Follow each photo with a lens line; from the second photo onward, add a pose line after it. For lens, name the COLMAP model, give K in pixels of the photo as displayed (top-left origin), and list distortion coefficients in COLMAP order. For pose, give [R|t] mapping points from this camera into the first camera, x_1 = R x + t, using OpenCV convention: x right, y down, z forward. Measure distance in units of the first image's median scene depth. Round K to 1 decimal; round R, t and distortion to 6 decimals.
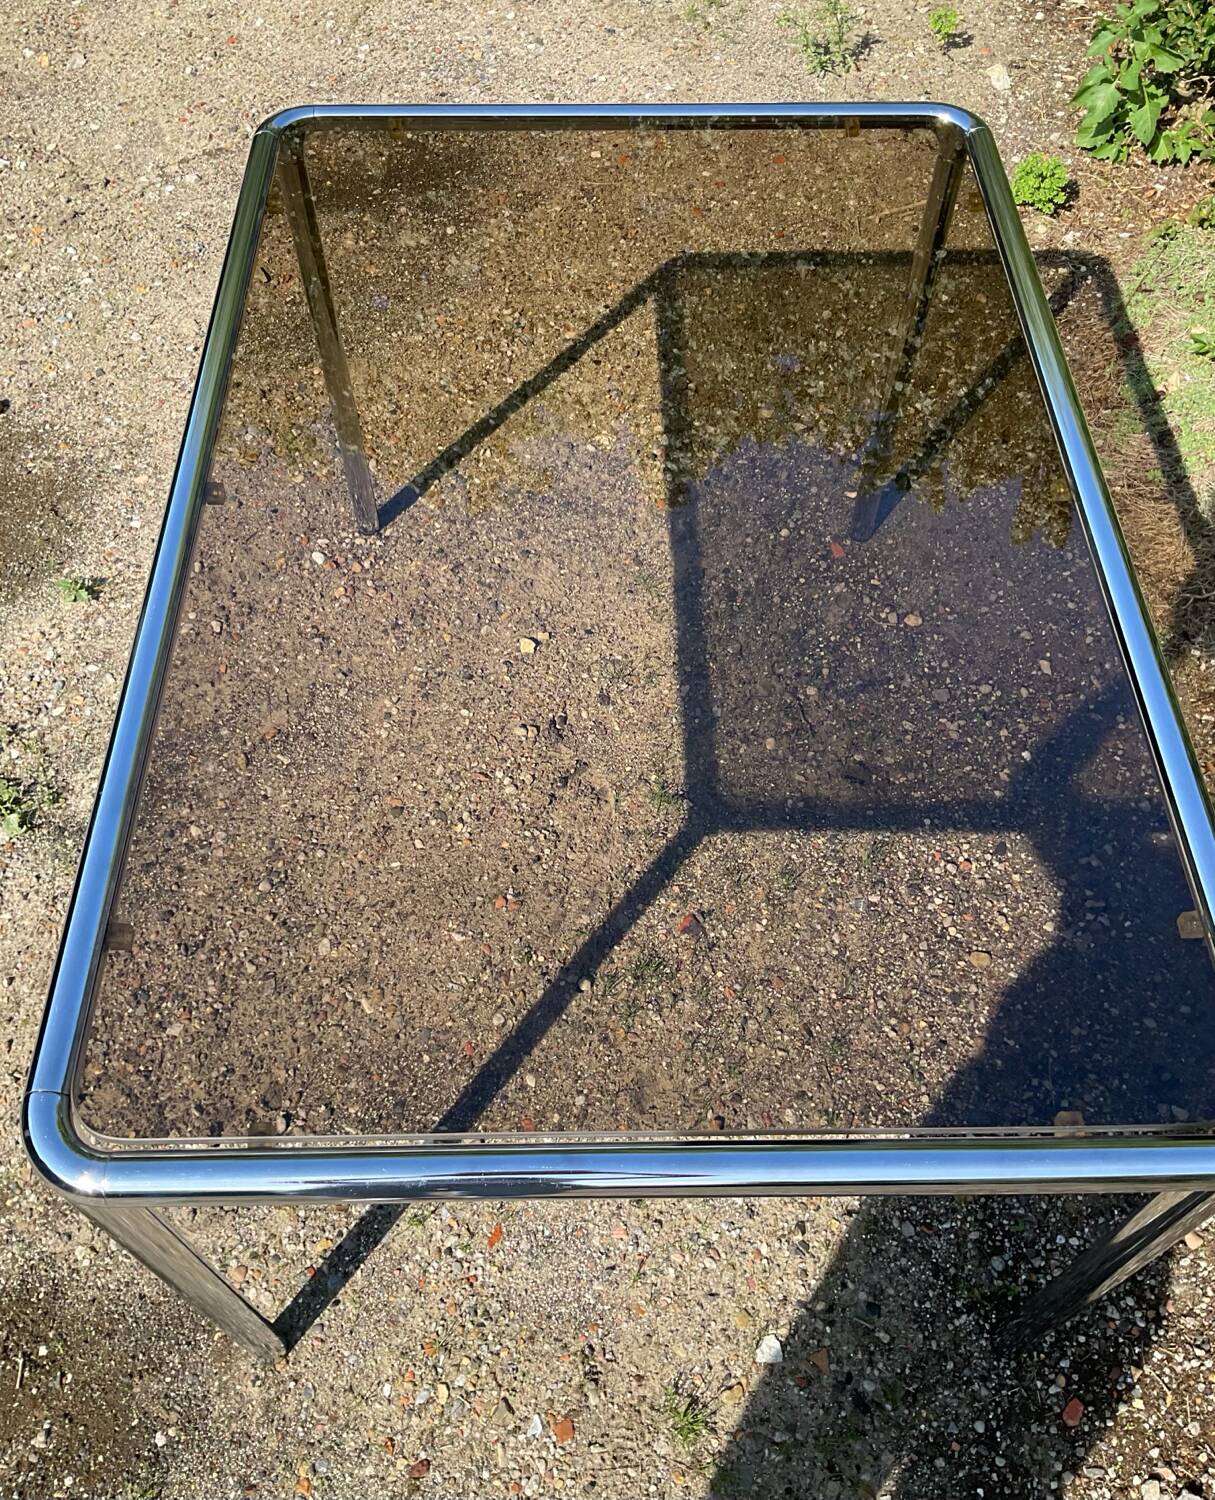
lens RADIAL K [[1342.3, 0, 606.6], [0, 1342.3, 674.0], [0, 0, 1]] dist [0.108468, -0.216836]
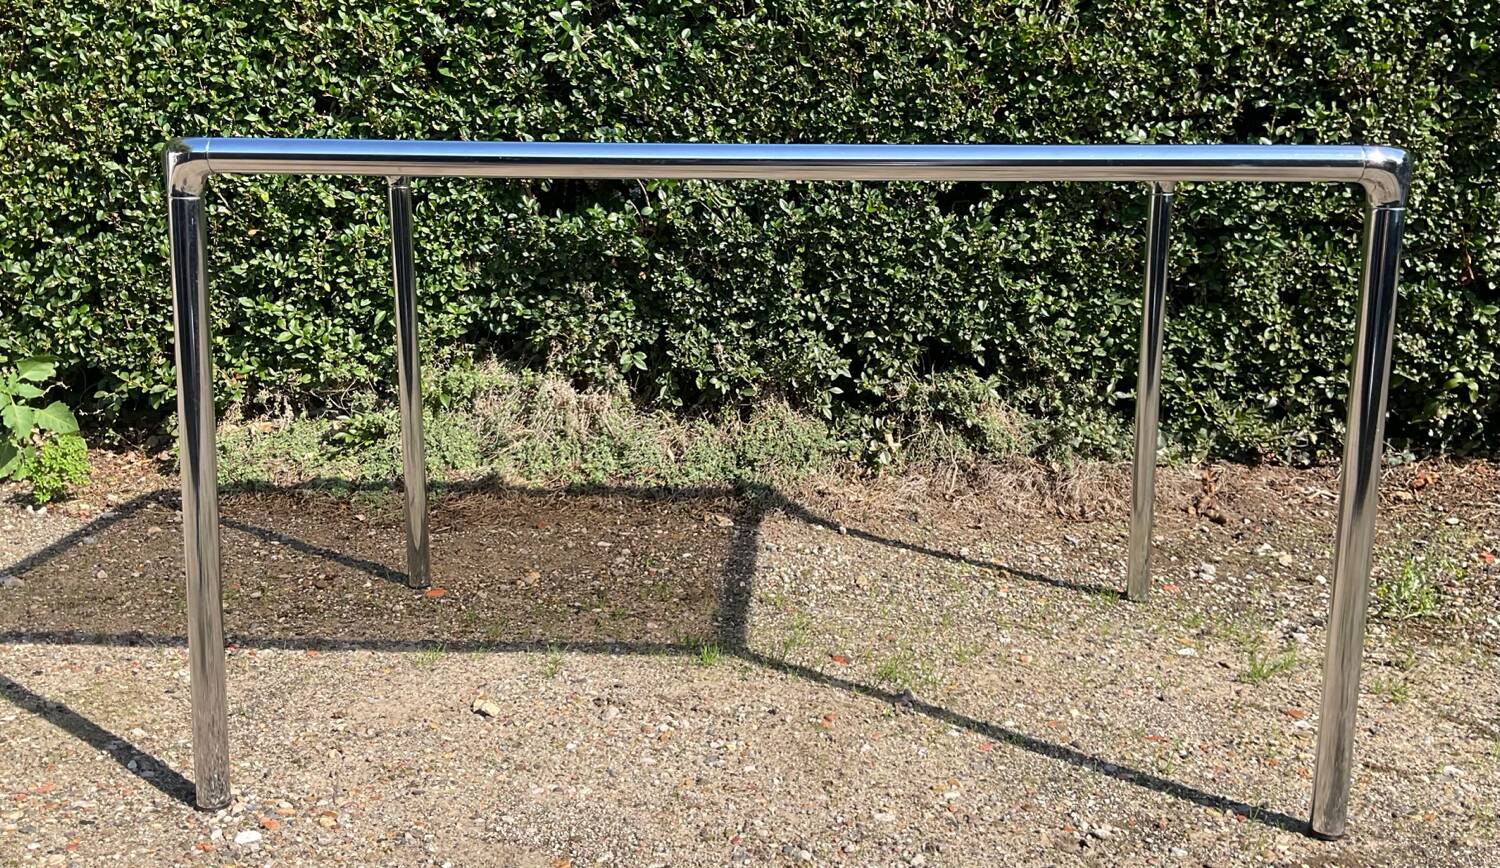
lens RADIAL K [[1374.0, 0, 724.9], [0, 1374.0, 383.2], [0, 0, 1]] dist [0.117523, -0.253836]
pose [[0.053363, -0.163904, 0.985032, -0.946610], [0.800121, 0.597216, 0.056028, -0.080386], [-0.597460, 0.785155, 0.163012, 0.659088]]
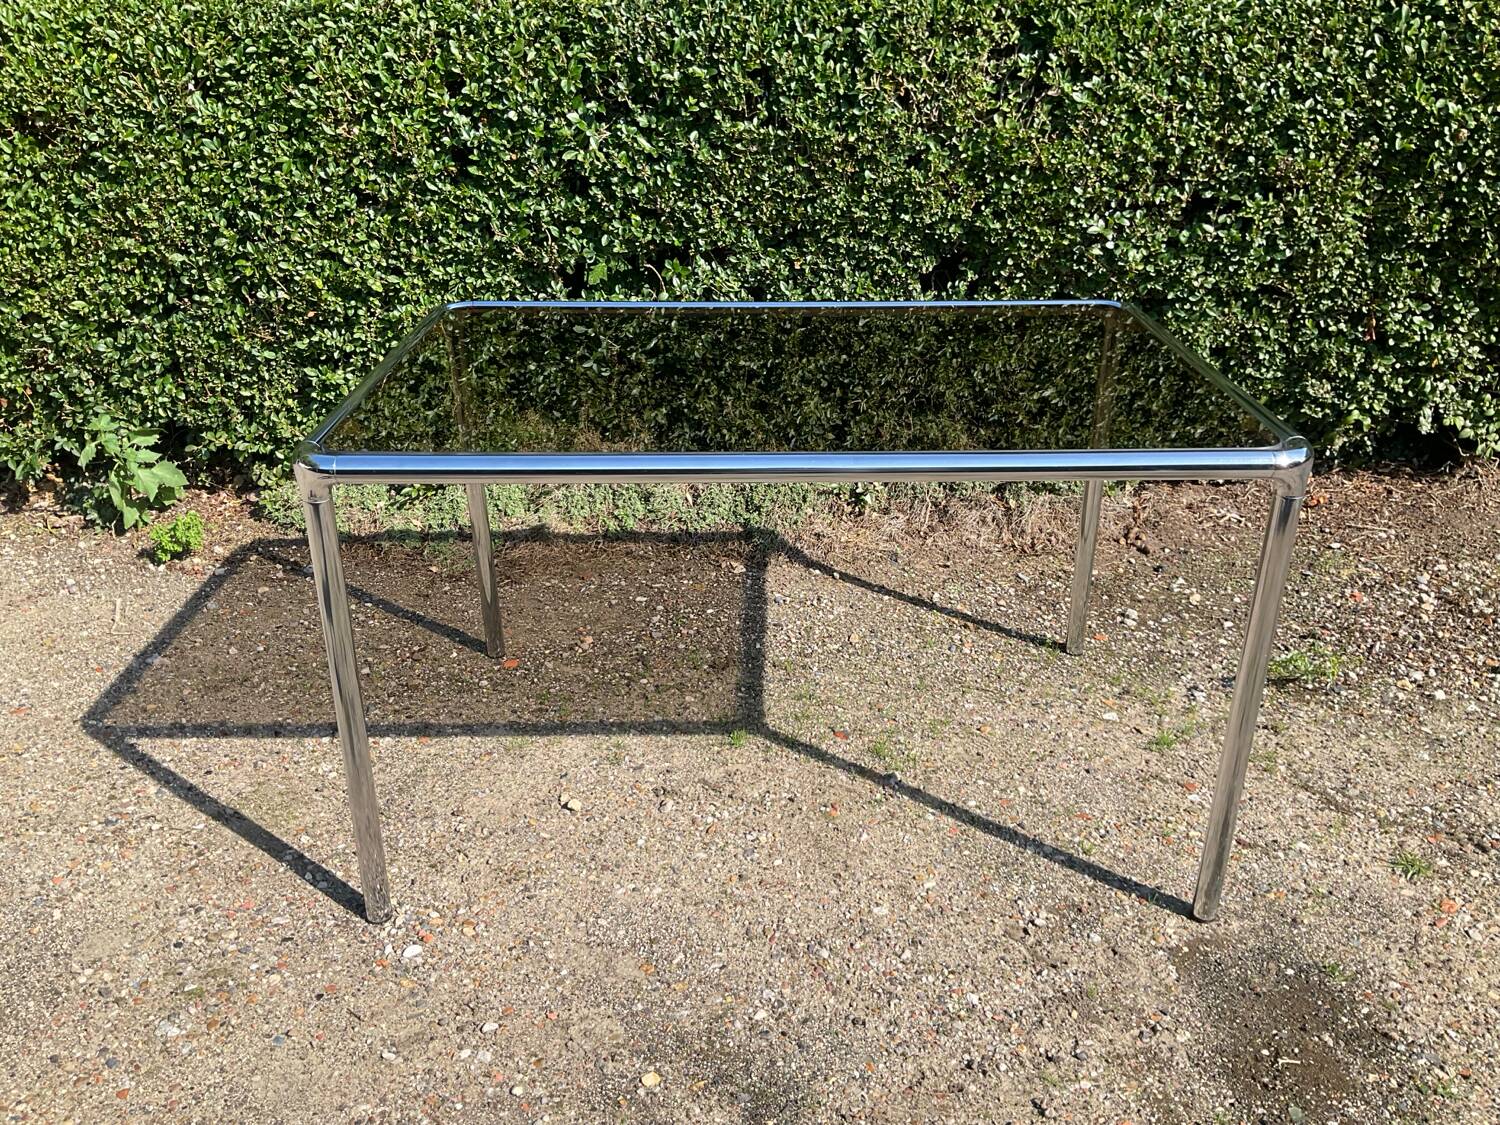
lens RADIAL K [[1235.6, 0, 745.7], [0, 1235.6, 567.4], [0, 0, 1]] dist [0.110495, -0.228255]
pose [[0.017972, -0.424401, 0.905296, -0.963839], [0.808334, 0.539061, 0.236664, -0.272945], [-0.588450, 0.727528, 0.352745, 0.454143]]
